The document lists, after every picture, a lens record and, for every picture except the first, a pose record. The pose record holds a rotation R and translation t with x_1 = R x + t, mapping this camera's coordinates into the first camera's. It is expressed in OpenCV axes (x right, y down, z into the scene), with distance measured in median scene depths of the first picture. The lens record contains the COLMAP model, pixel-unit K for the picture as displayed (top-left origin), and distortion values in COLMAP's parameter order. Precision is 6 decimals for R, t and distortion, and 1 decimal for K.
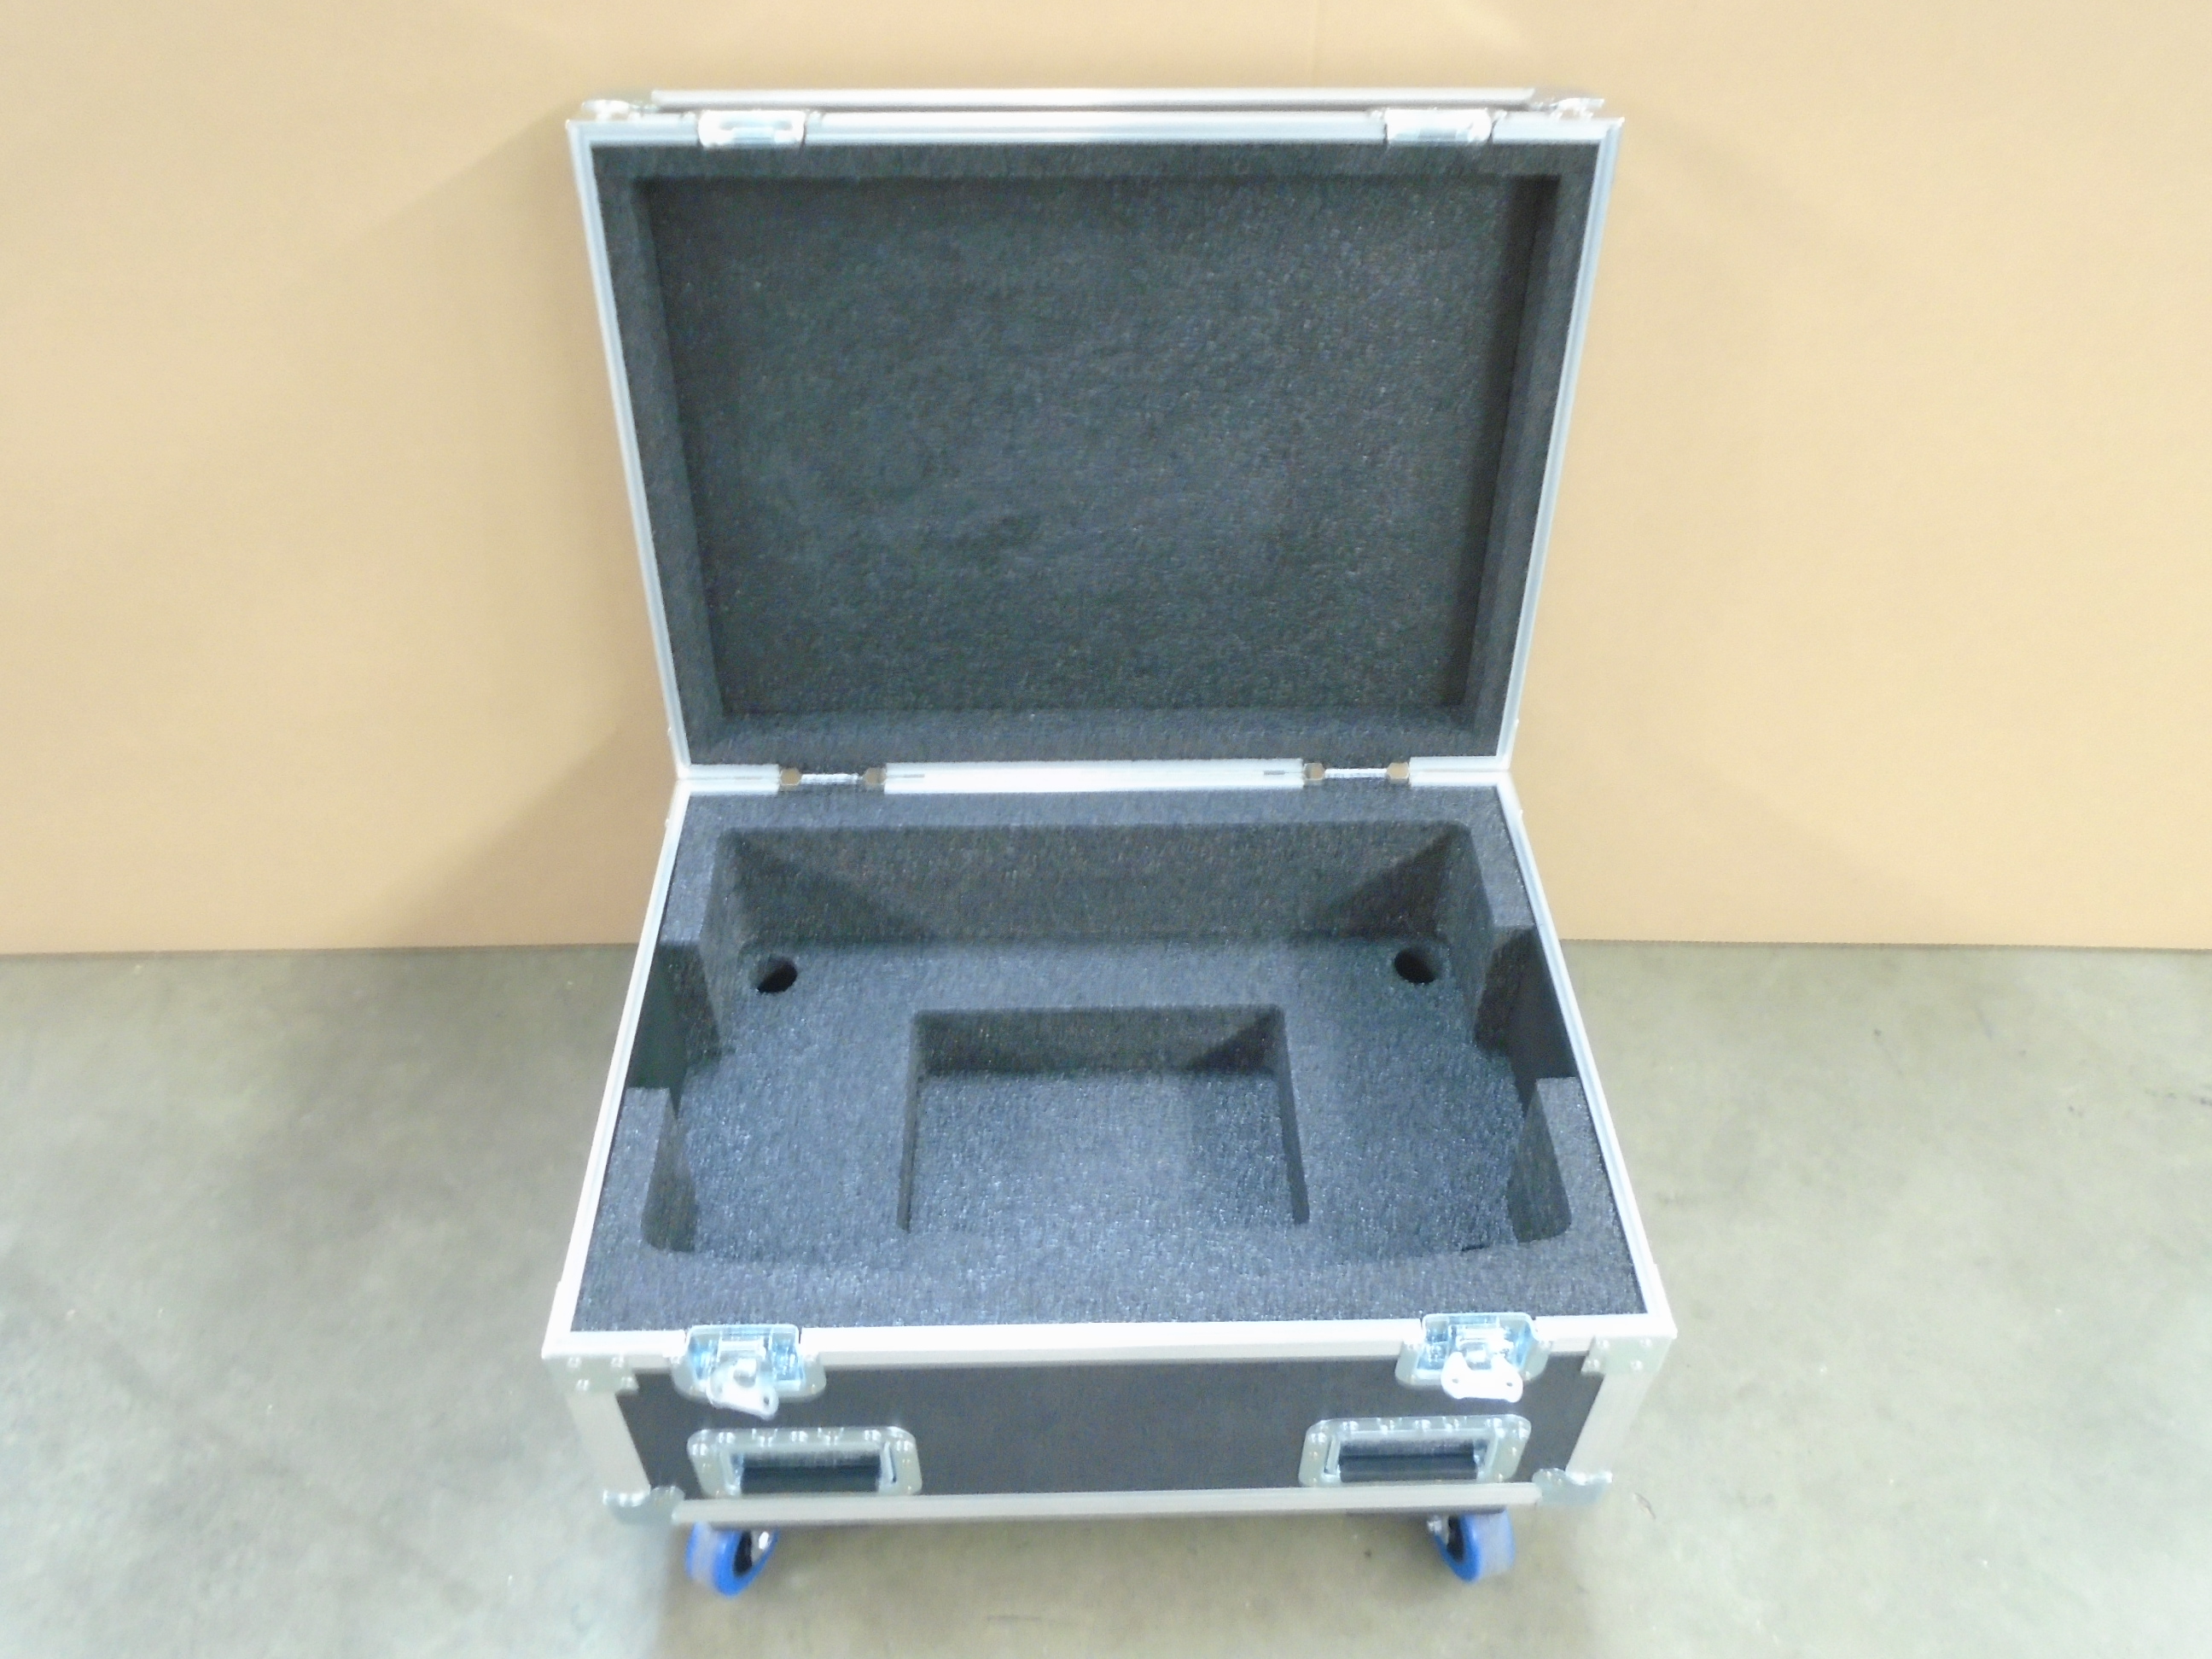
lens RADIAL K [[1704.7, 0, 1091.7], [0, 1704.7, 828.0], [0, 0, 1]] dist [-0.010133, -0.002340]
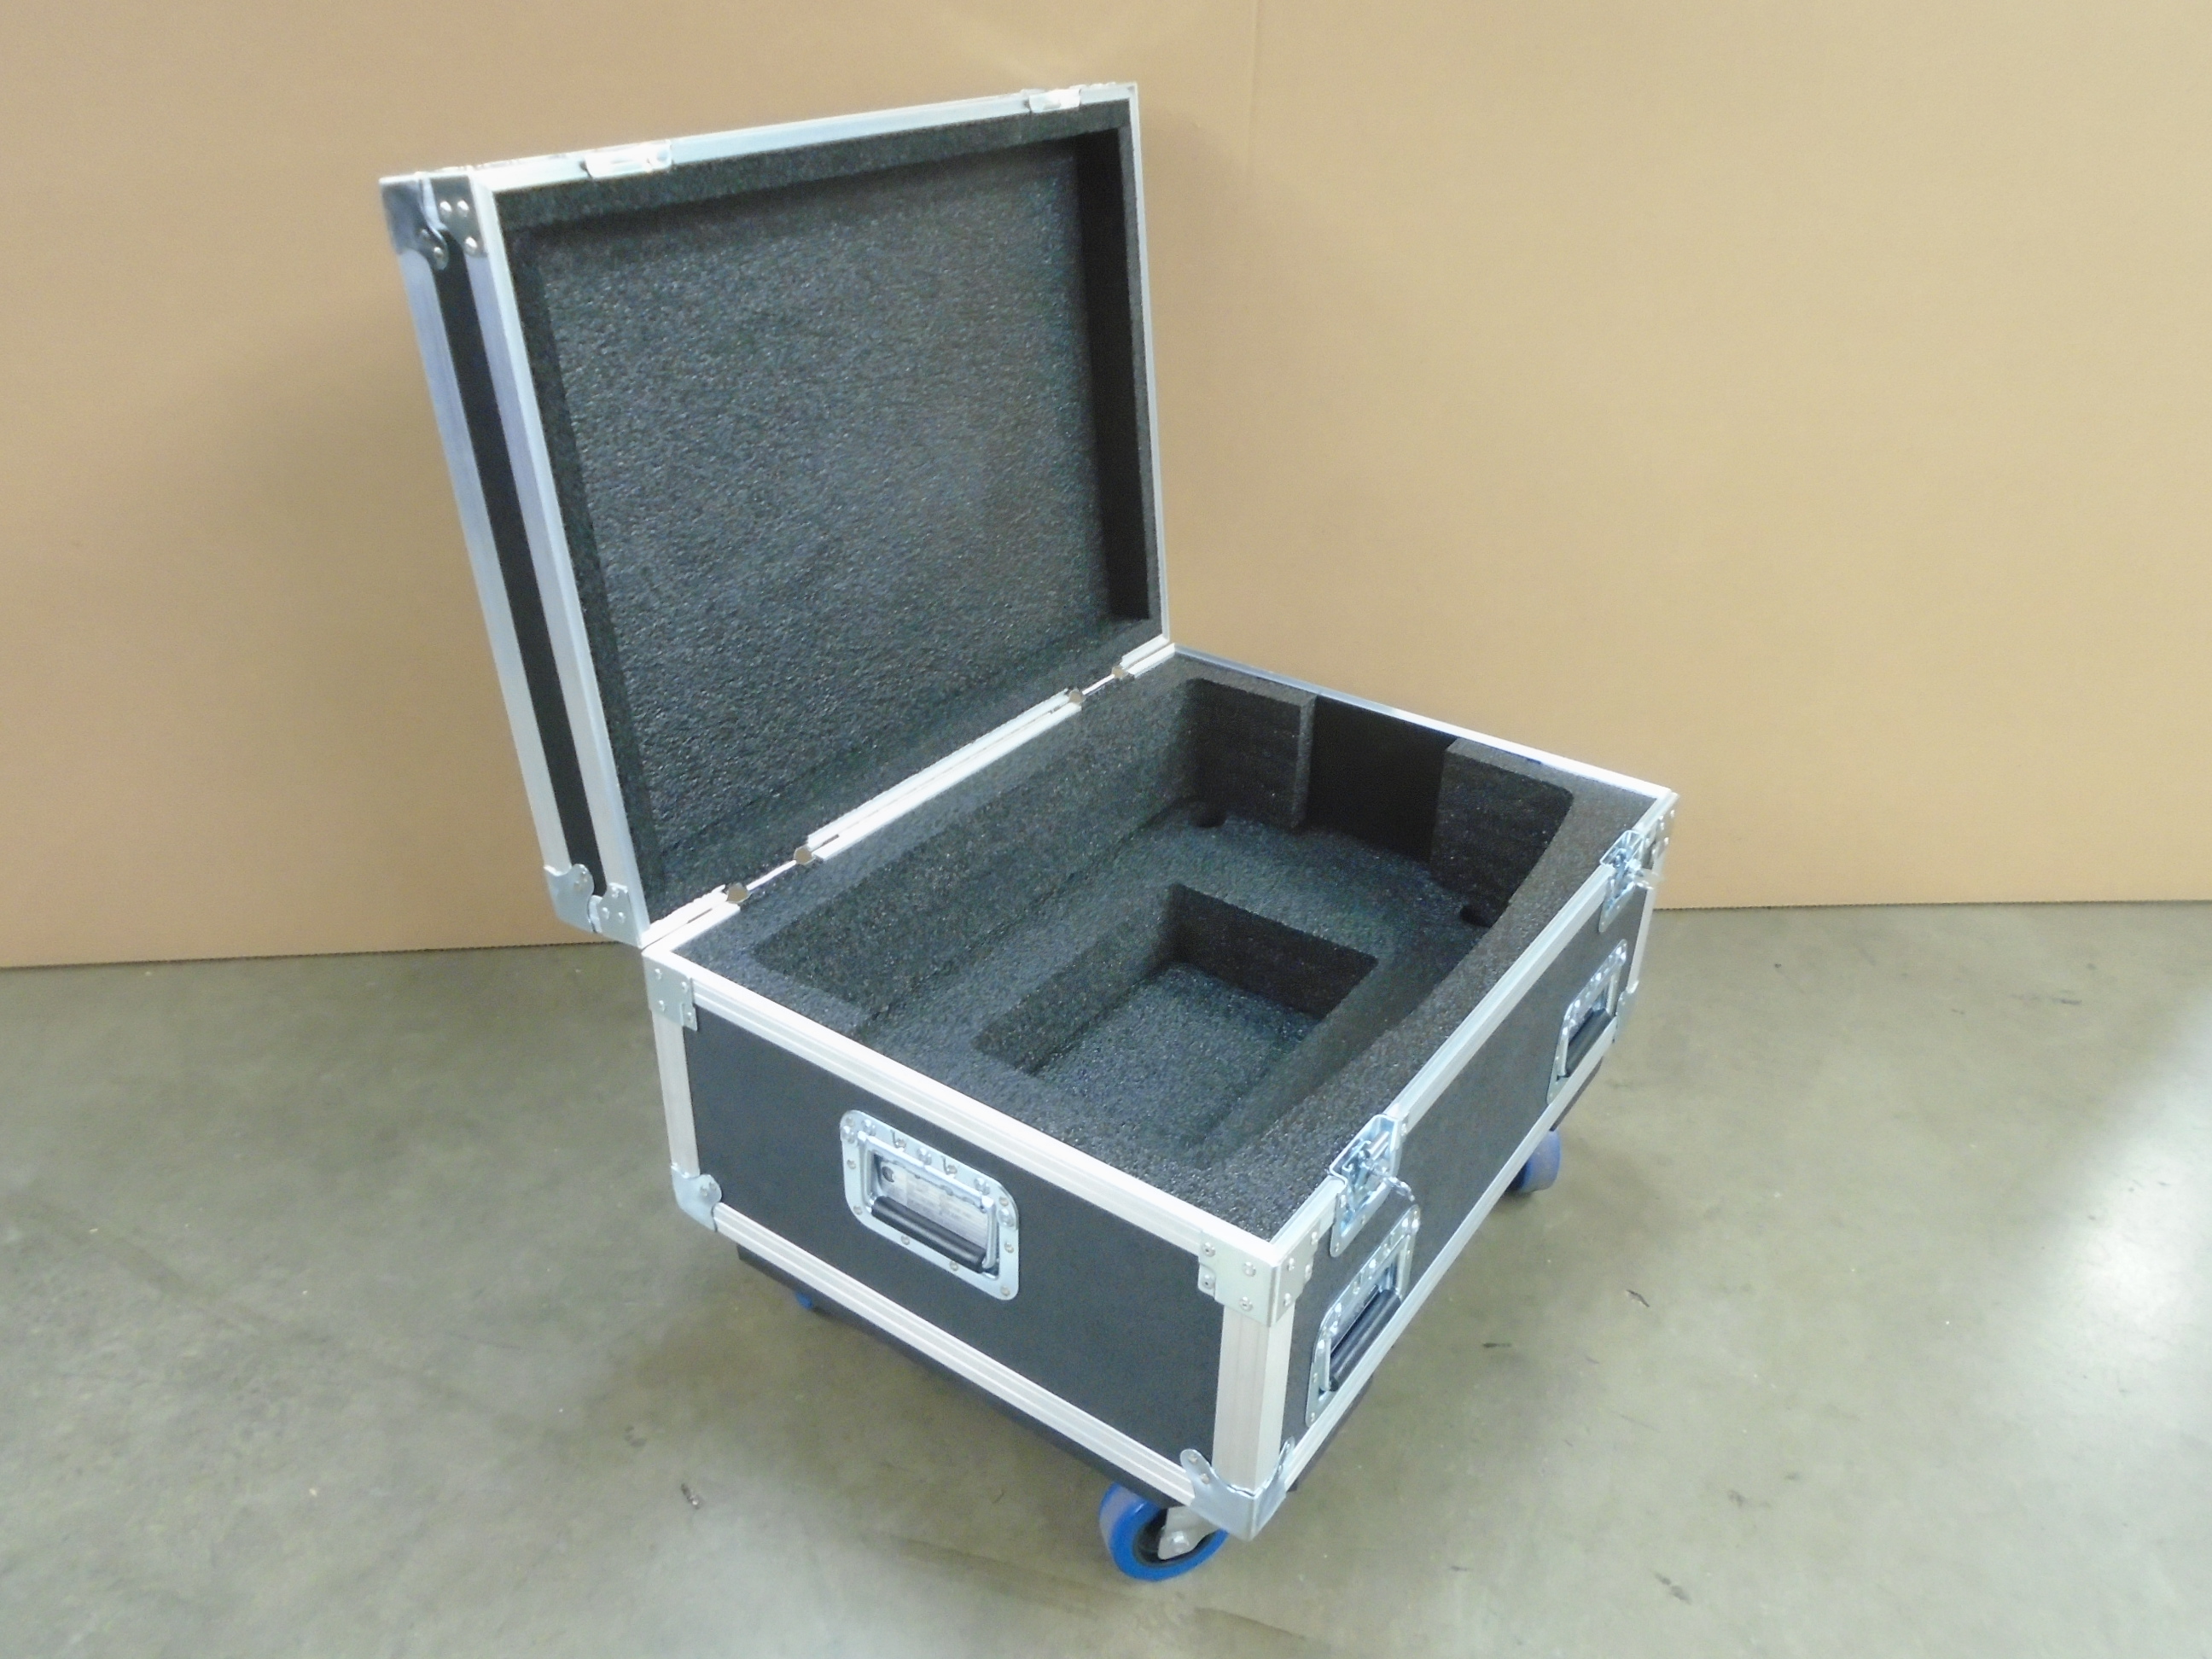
lens RADIAL K [[1704.7, 0, 1091.7], [0, 1704.7, 828.0], [0, 0, 1]] dist [-0.010133, -0.002340]
pose [[0.585594, -0.386068, 0.712763, -0.700464], [0.538761, 0.842348, 0.013621, 0.030748], [-0.605653, 0.376033, 0.701273, 0.242085]]
